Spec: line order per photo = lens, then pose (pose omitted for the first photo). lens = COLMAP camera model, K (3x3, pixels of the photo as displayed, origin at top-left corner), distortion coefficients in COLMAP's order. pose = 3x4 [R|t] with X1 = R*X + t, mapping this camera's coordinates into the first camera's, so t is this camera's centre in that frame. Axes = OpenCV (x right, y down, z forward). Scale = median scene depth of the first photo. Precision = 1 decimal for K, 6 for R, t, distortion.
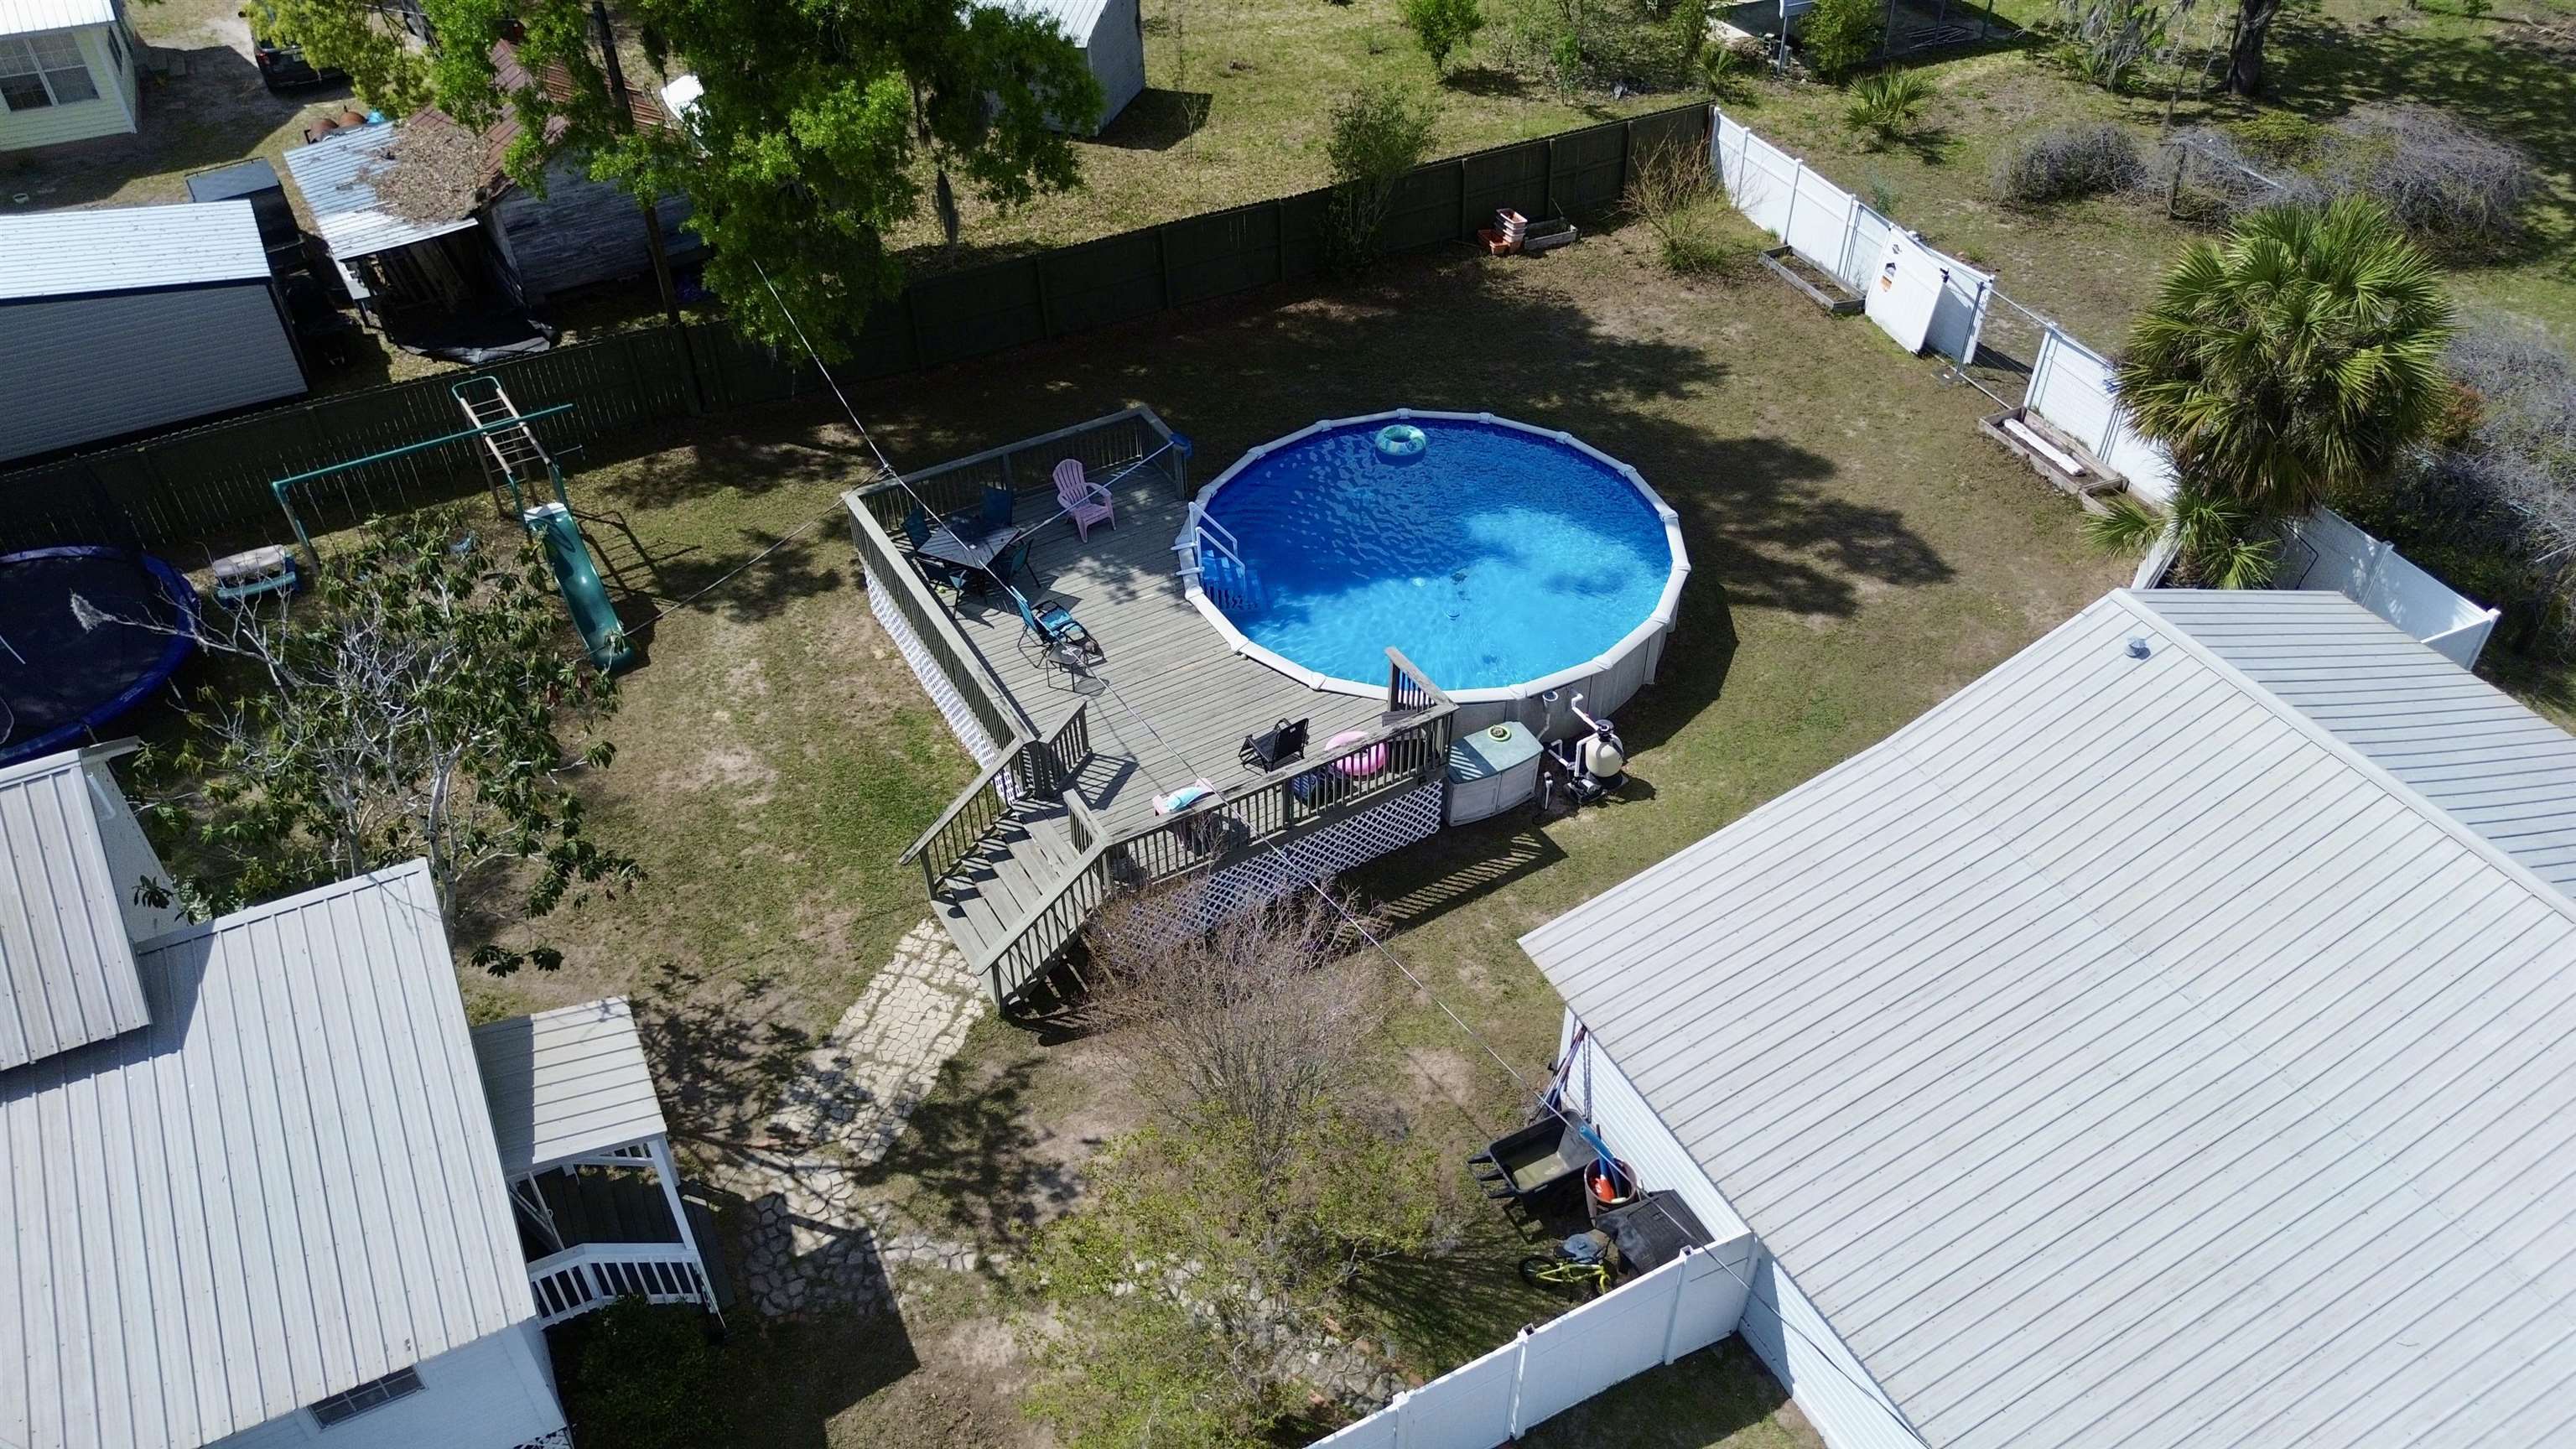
lens RADIAL K [[1819.8, 0, 1301.7], [0, 1819.8, 728.0], [0, 0, 1]] dist [0.102356, -0.126348]
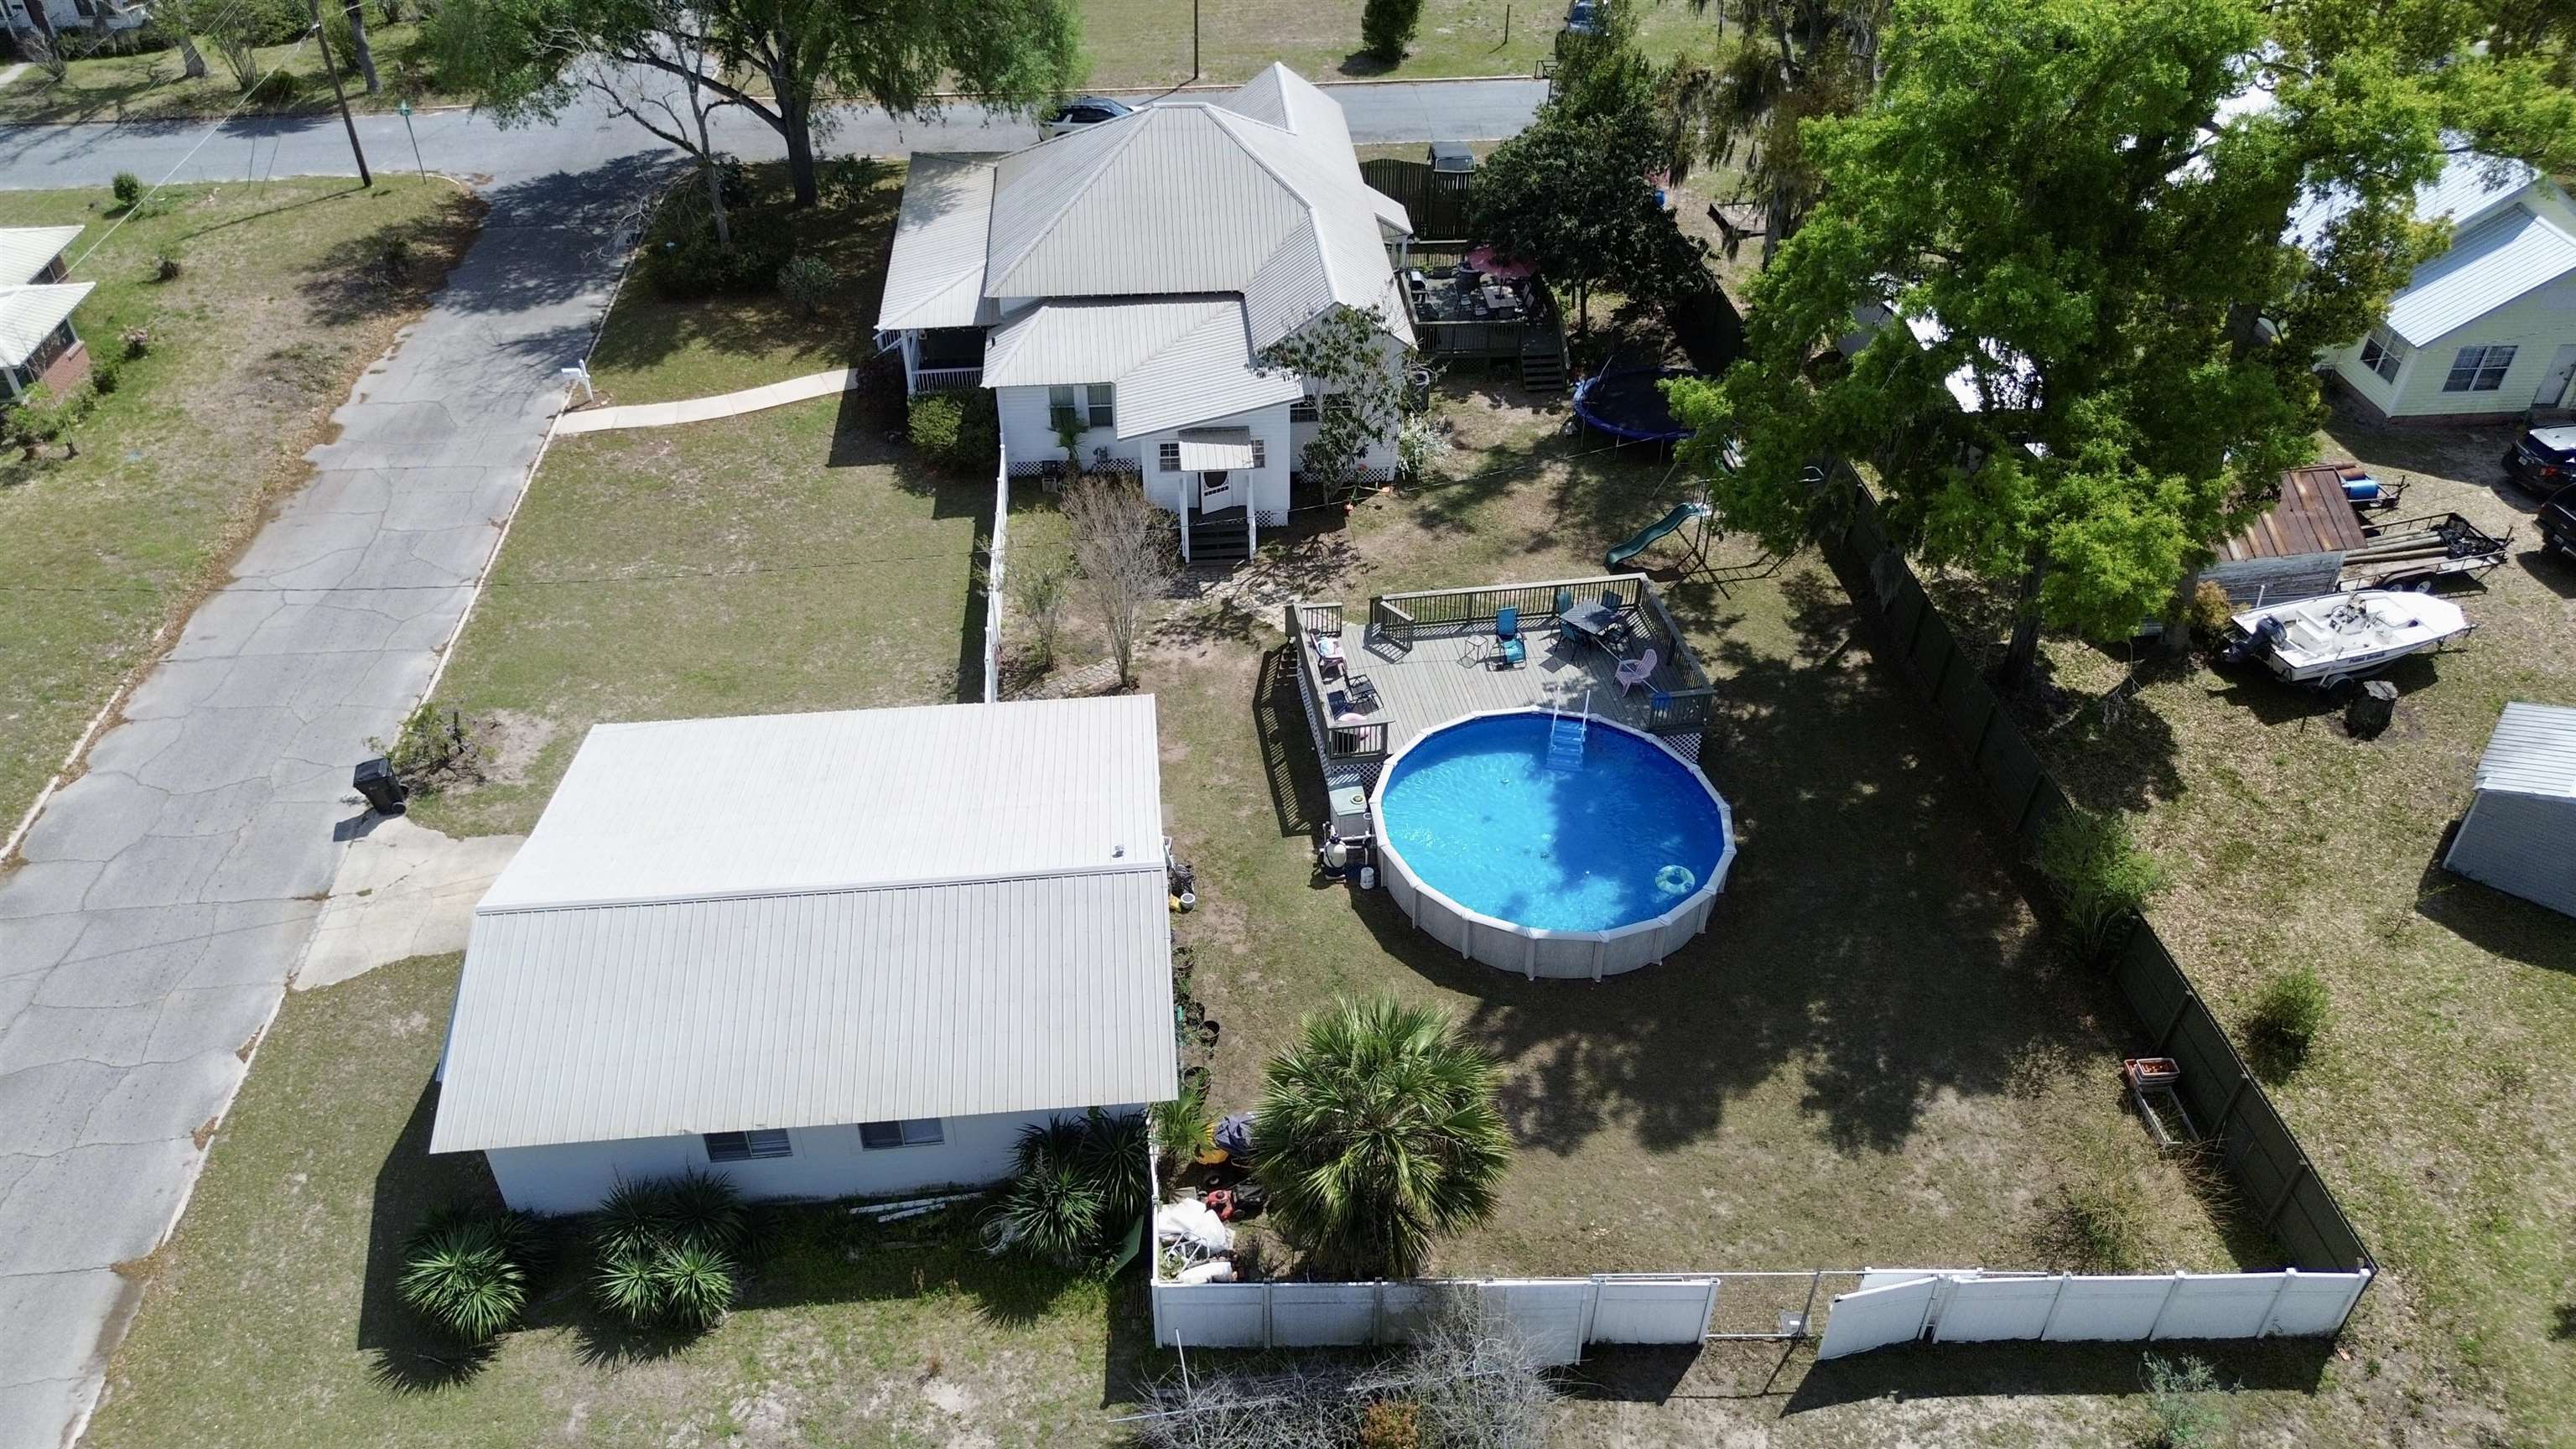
lens RADIAL K [[1833.1, 0, 1294.2], [0, 1833.1, 719.9], [0, 0, 1]] dist [0.052032, -0.027222]
pose [[-0.365534, 0.567912, -0.737469, 1.183499], [-0.603811, 0.458295, 0.652210, -0.969842], [0.708376, 0.683698, 0.175389, 0.572050]]
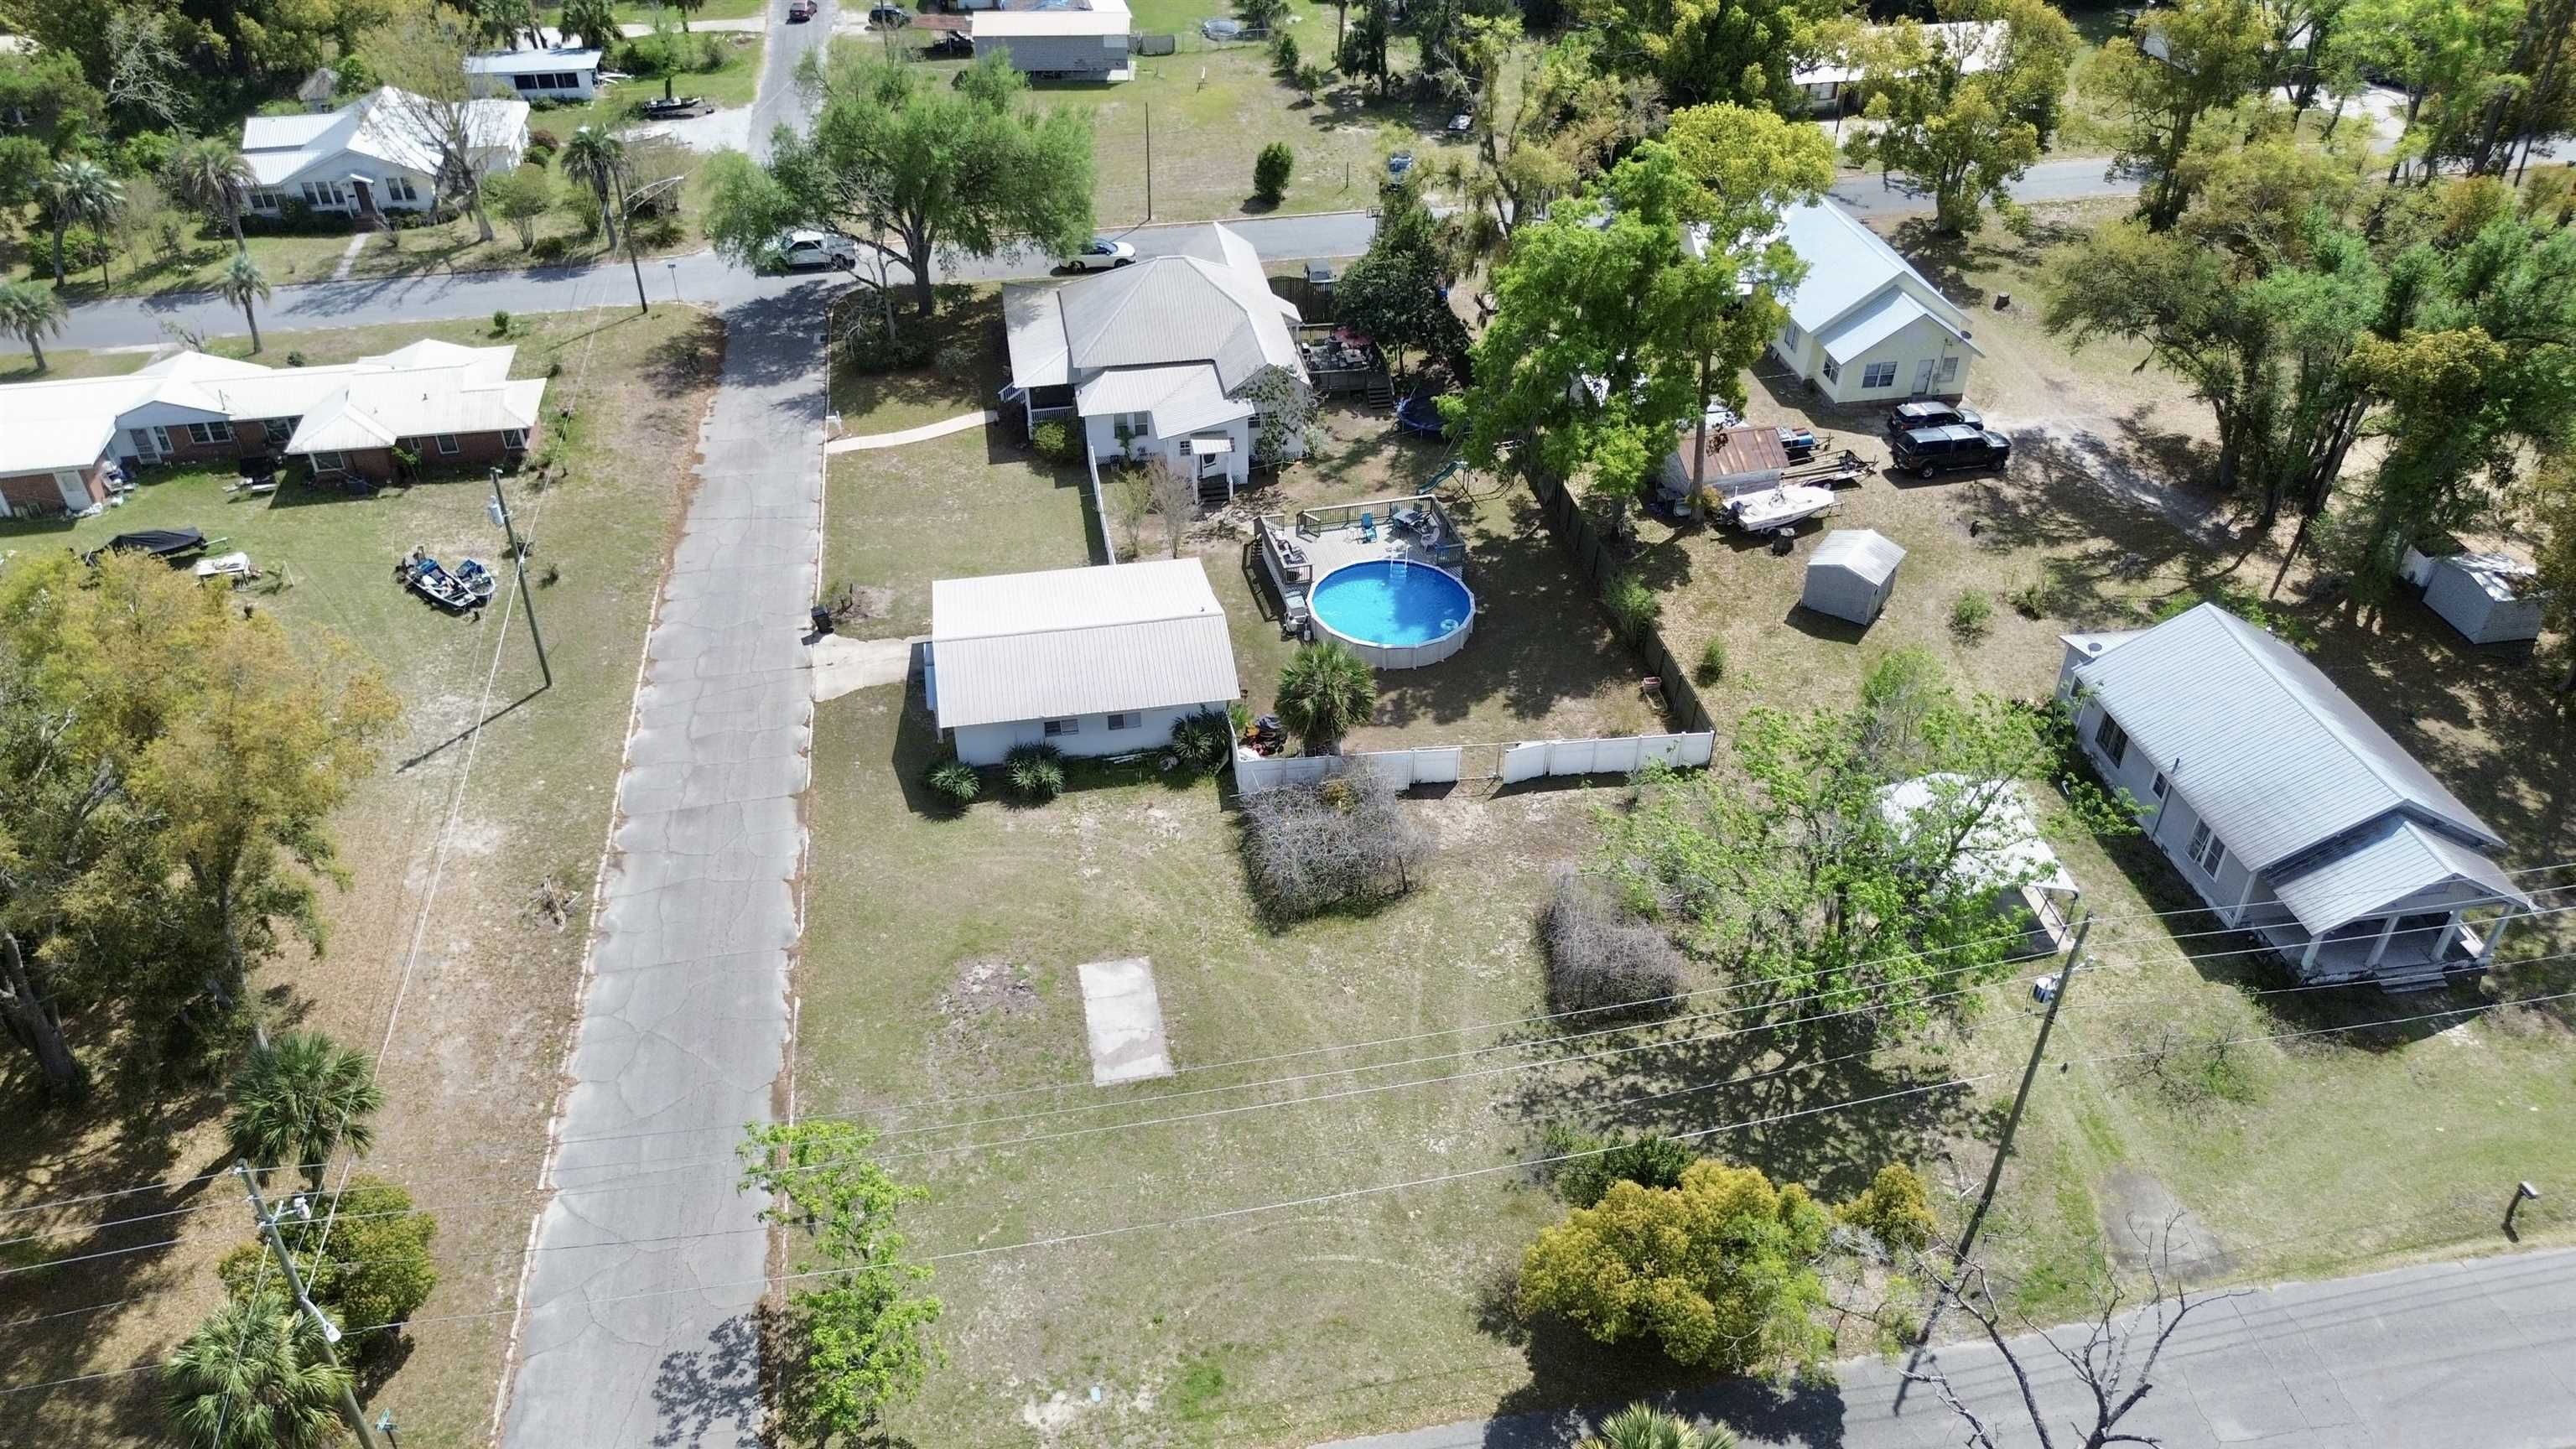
lens RADIAL K [[1819.8, 0, 1301.7], [0, 1819.8, 728.0], [0, 0, 1]] dist [0.102356, -0.126348]
pose [[-0.280509, 0.570880, -0.771628, 2.628175], [-0.622900, 0.503363, 0.598850, -1.755216], [0.730281, 0.648630, 0.214403, 0.390206]]
